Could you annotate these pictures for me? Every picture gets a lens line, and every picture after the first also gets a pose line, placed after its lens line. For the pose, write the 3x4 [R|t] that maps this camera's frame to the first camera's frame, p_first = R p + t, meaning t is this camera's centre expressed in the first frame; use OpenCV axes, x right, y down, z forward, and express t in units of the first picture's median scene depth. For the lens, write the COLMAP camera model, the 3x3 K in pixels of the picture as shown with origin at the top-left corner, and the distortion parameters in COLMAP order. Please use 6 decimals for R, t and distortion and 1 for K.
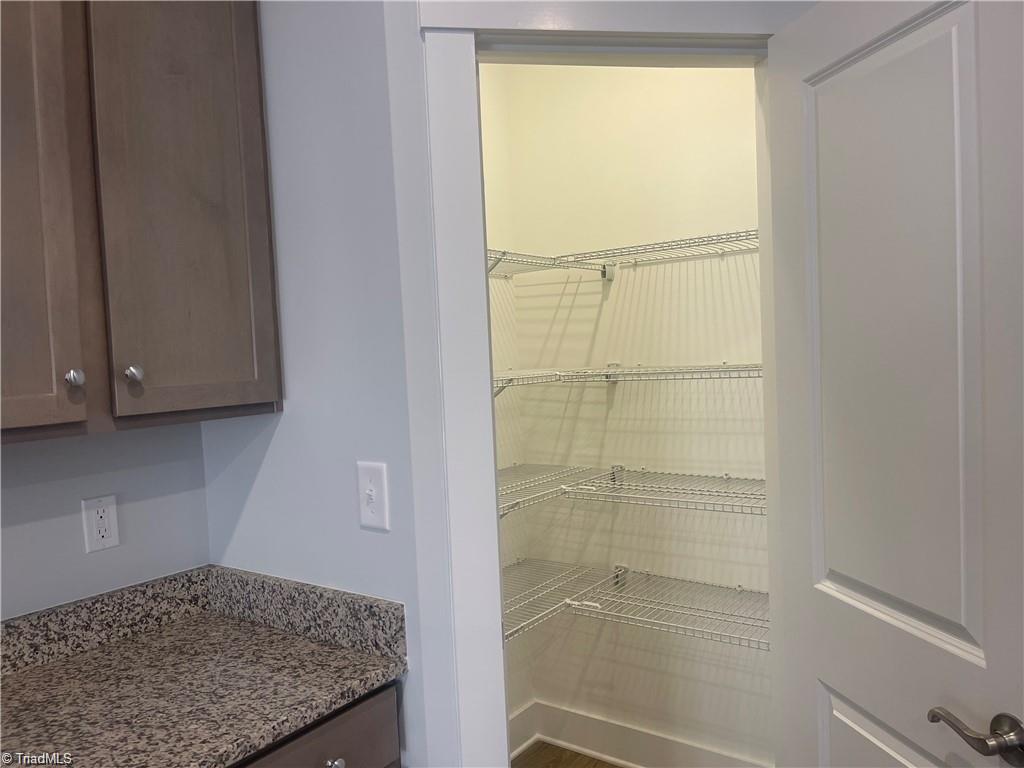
lens RADIAL K [[769.5, 0, 510.0], [0, 769.5, 388.2], [0, 0, 1]] dist [0.044050, -0.028552]
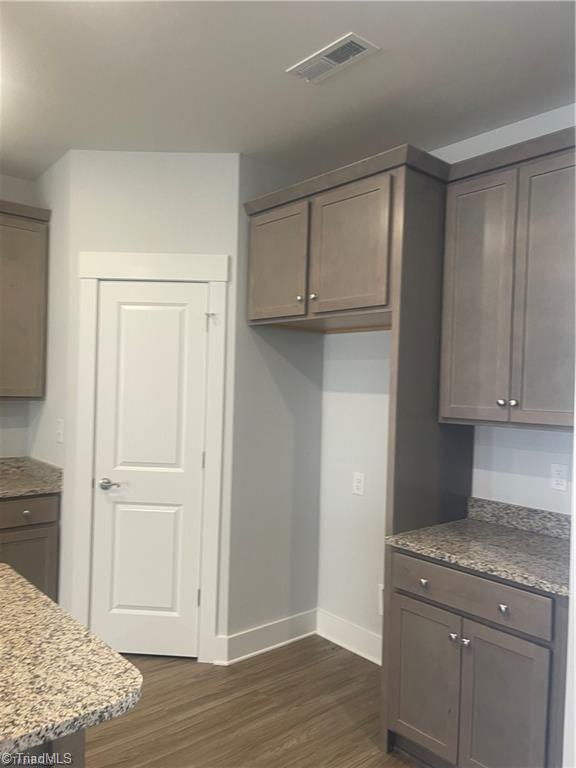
lens RADIAL K [[577.1, 0, 285.7], [0, 577.1, 389.4], [0, 0, 1]] dist [0.044050, -0.028552]
pose [[0.971750, 0.074489, -0.223948, 1.024184], [-0.081397, 0.996444, -0.021760, -0.034387], [0.221531, 0.039374, 0.974358, -0.859651]]
